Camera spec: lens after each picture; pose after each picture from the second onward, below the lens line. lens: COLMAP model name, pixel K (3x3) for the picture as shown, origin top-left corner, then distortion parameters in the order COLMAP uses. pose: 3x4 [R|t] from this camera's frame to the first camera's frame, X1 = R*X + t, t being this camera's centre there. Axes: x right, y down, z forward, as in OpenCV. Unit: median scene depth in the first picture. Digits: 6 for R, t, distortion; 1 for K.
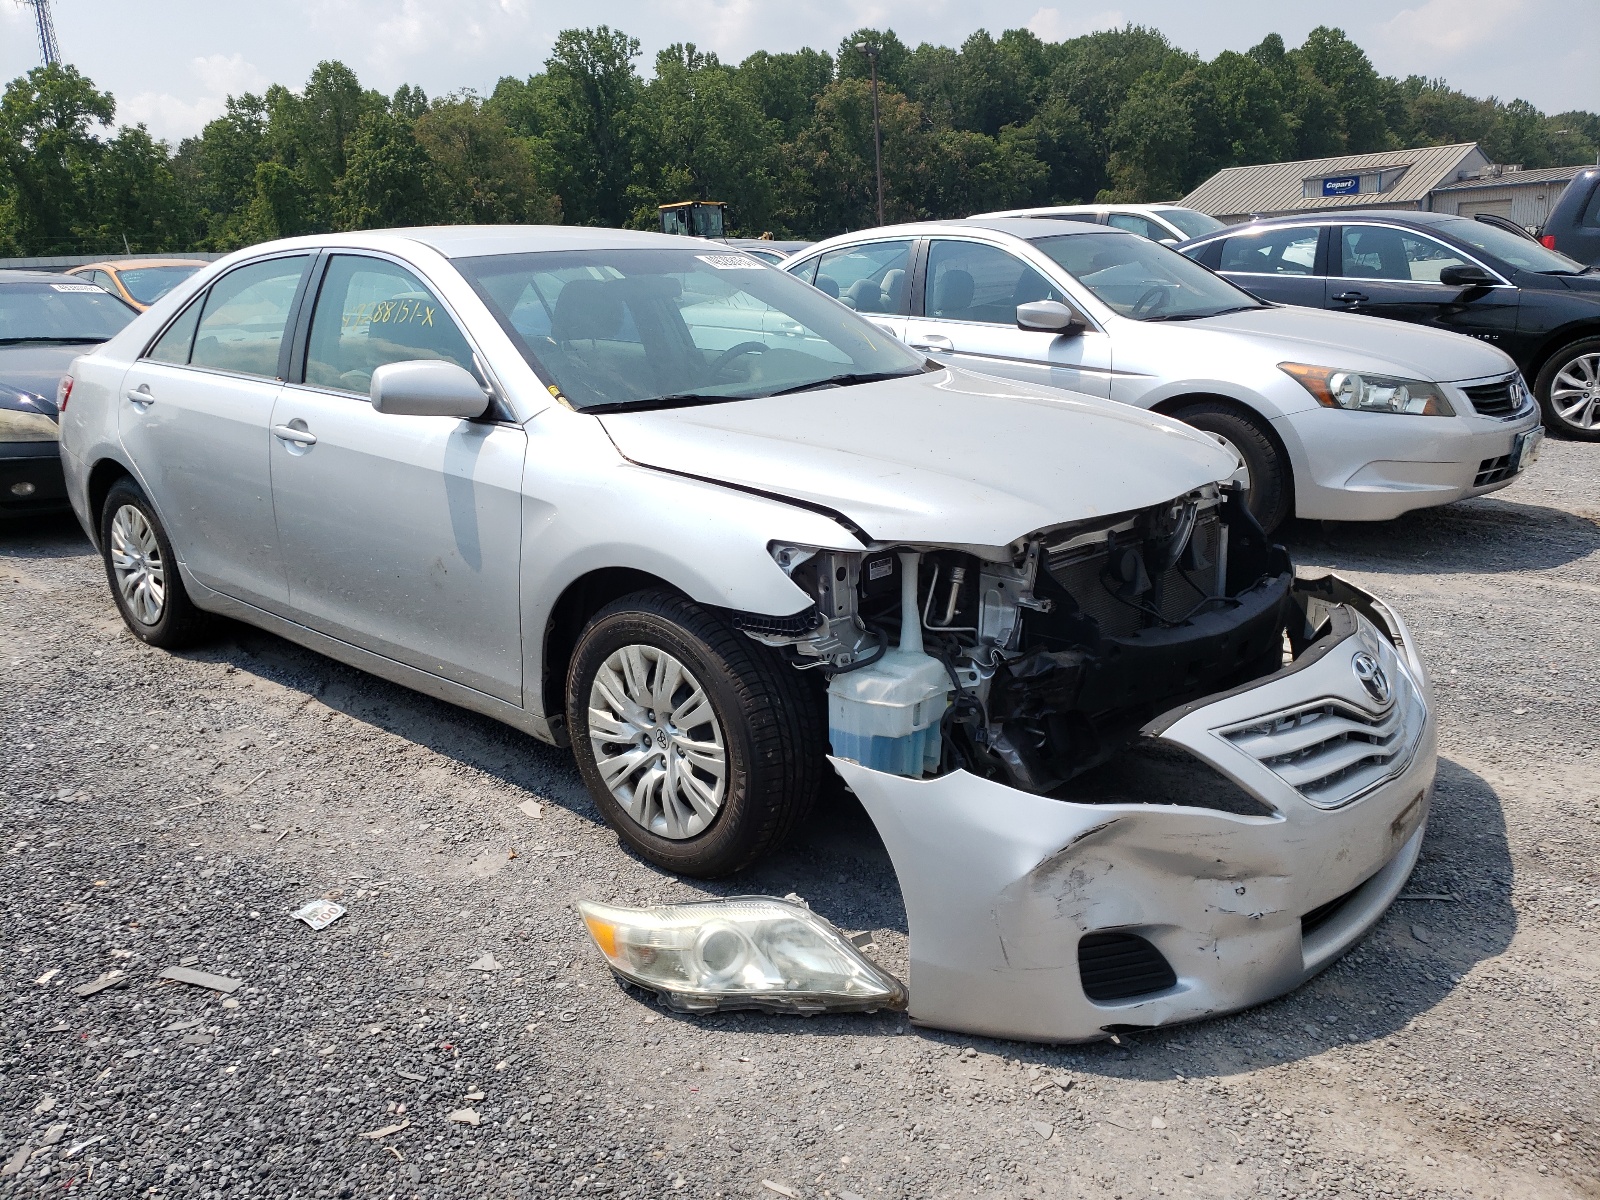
lens RADIAL K [[1242.7, 0, 737.8], [0, 1242.7, 605.0], [0, 0, 1]] dist [0.170779, -0.302237]
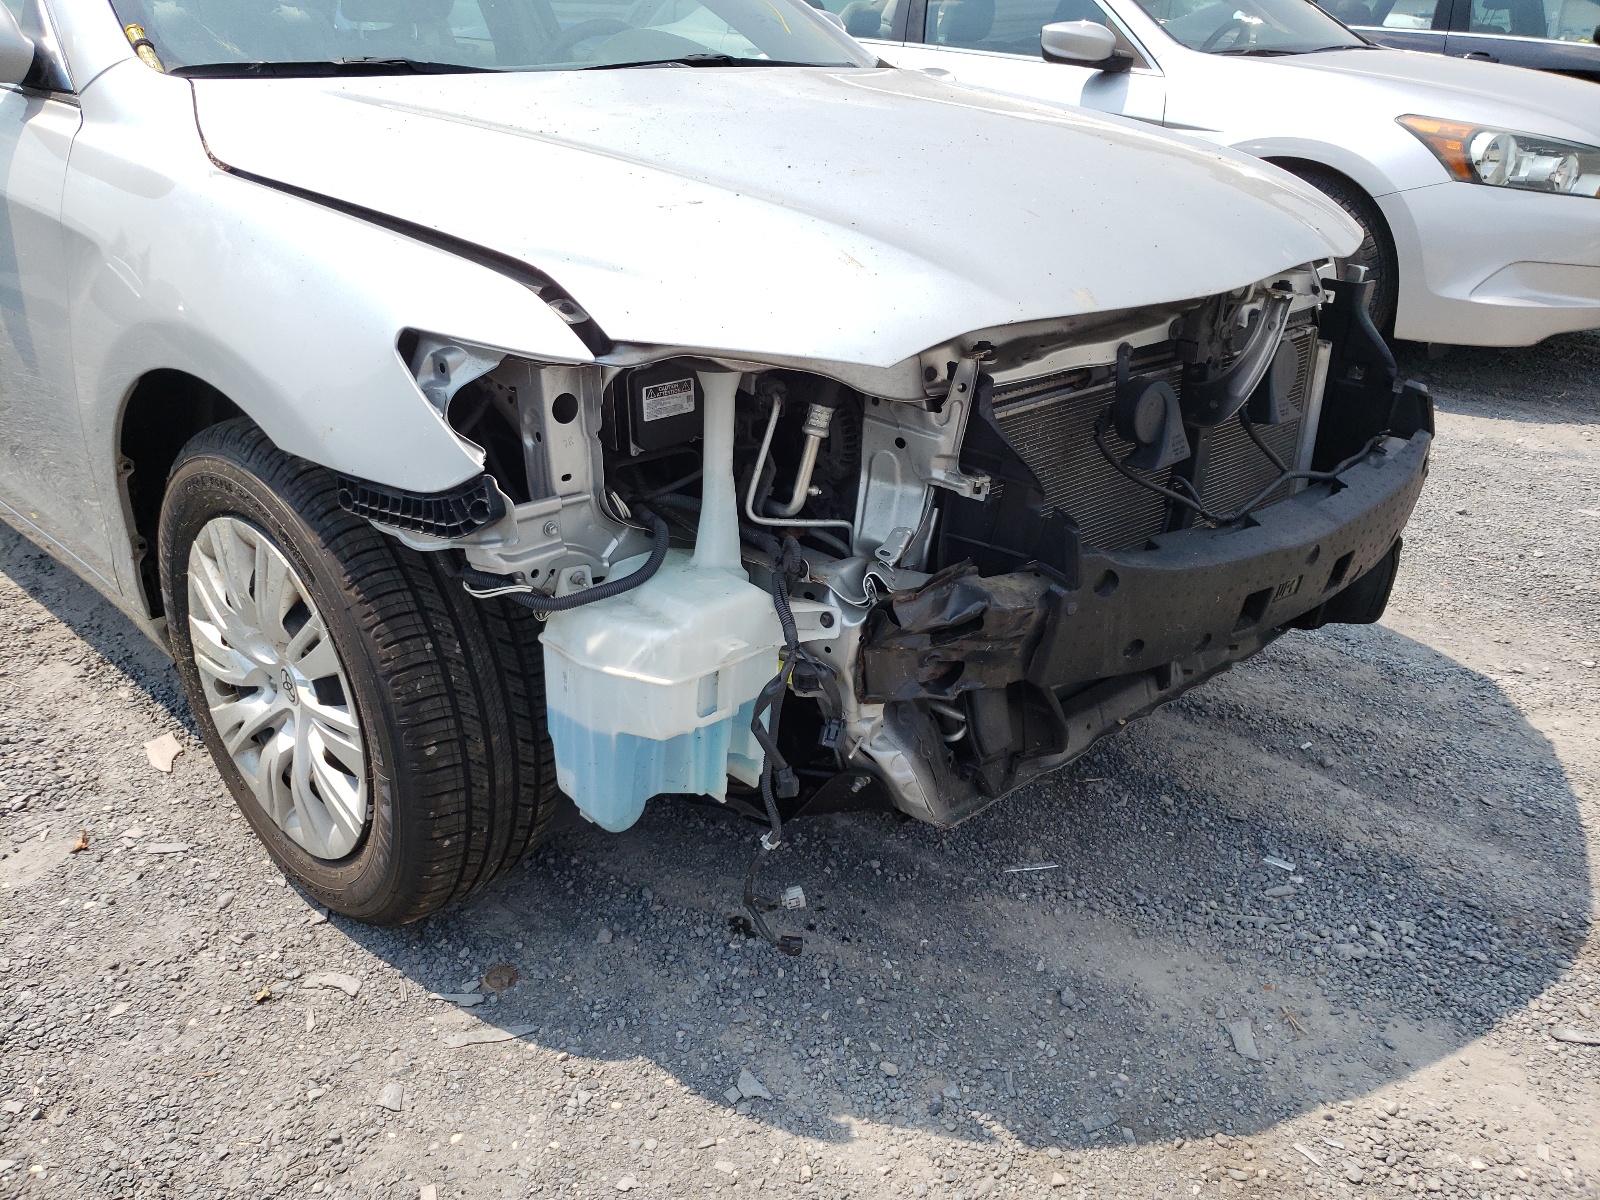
lens RADIAL K [[1242.7, 0, 737.8], [0, 1242.7, 605.0], [0, 0, 1]] dist [0.170779, -0.302237]
pose [[0.998755, 0.048808, -0.010260, 0.152895], [-0.046607, 0.986598, 0.156373, -0.027652], [0.017755, -0.155700, 0.987645, 0.480982]]
